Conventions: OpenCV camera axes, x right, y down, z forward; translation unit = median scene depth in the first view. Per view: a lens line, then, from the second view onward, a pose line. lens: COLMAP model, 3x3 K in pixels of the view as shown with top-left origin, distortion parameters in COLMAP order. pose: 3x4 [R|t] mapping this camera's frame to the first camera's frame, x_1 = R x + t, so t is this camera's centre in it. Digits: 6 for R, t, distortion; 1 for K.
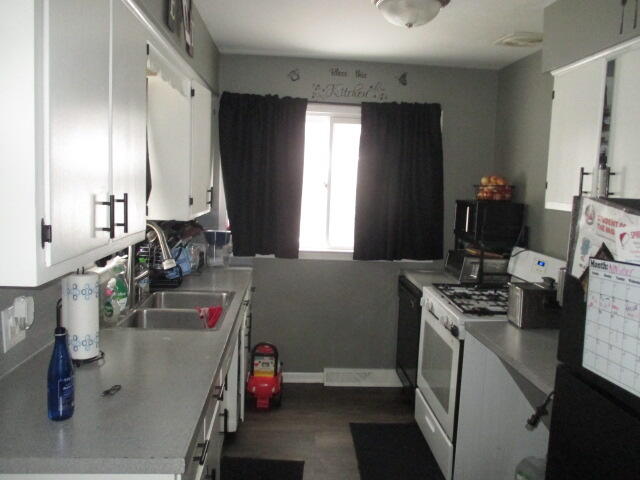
lens RADIAL K [[534.3, 0, 320.2], [0, 534.3, 230.9], [0, 0, 1]] dist [-0.041070, 0.010705]
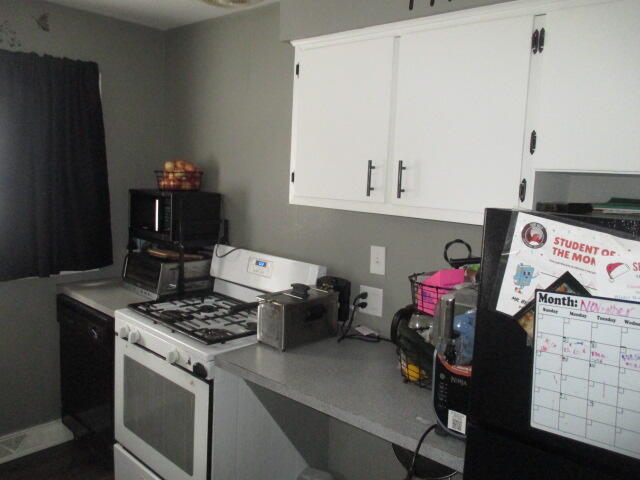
lens RADIAL K [[534.3, 0, 320.2], [0, 534.3, 230.9], [0, 0, 1]] dist [-0.041070, 0.010705]
pose [[0.717417, -0.083791, 0.691587, -0.105374], [0.048421, 0.996337, 0.070484, -0.044600], [-0.694959, -0.017080, 0.718846, 0.273131]]
